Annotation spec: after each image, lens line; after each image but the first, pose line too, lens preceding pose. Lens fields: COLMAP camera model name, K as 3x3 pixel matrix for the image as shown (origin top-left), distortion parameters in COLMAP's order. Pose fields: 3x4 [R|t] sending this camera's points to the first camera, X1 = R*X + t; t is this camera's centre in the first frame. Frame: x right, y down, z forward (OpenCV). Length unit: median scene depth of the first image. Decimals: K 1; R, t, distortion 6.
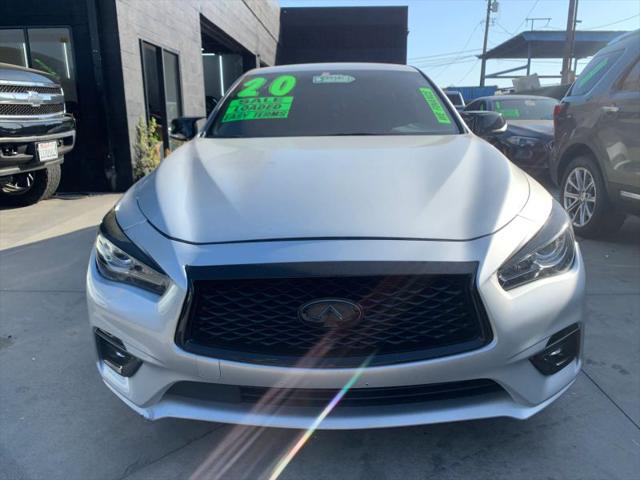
lens RADIAL K [[491.1, 0, 325.4], [0, 491.1, 239.1], [0, 0, 1]] dist [0.026381, -0.016993]
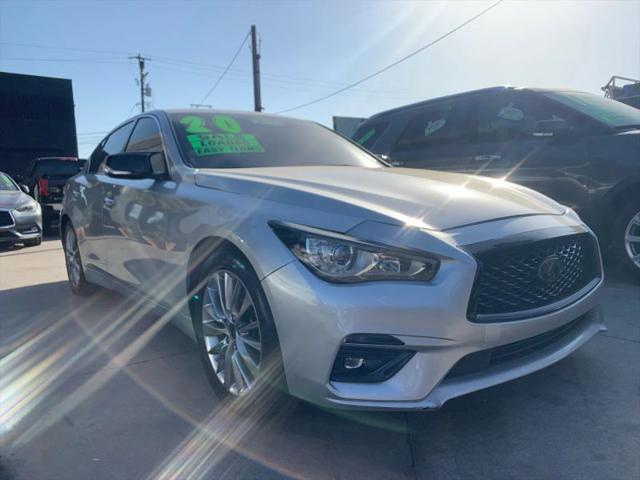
lens RADIAL K [[491.1, 0, 327.6], [0, 491.1, 242.7], [0, 0, 1]] dist [0.026381, -0.016993]
pose [[0.779372, -0.086087, 0.620620, -0.544147], [0.177012, 0.980418, -0.086296, 0.040940], [-0.601038, 0.177113, 0.779349, 0.143038]]
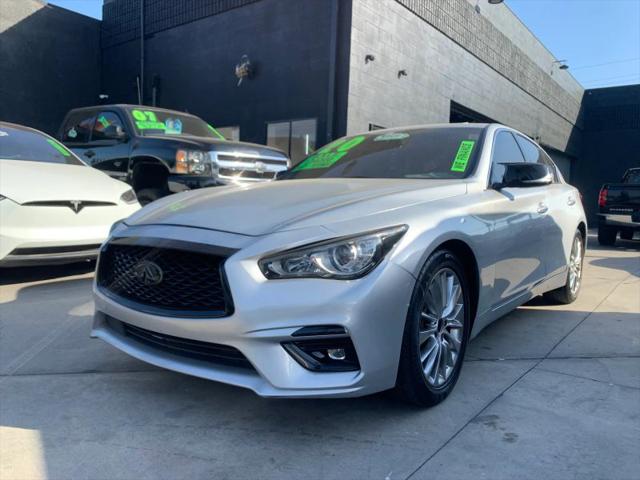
lens RADIAL K [[491.1, 0, 315.5], [0, 491.1, 240.7], [0, 0, 1]] dist [0.026381, -0.016993]
pose [[0.809305, 0.080956, -0.581783, 0.528374], [-0.176691, 0.978136, -0.109681, 0.057053], [0.560184, 0.191561, 0.805915, 0.046258]]
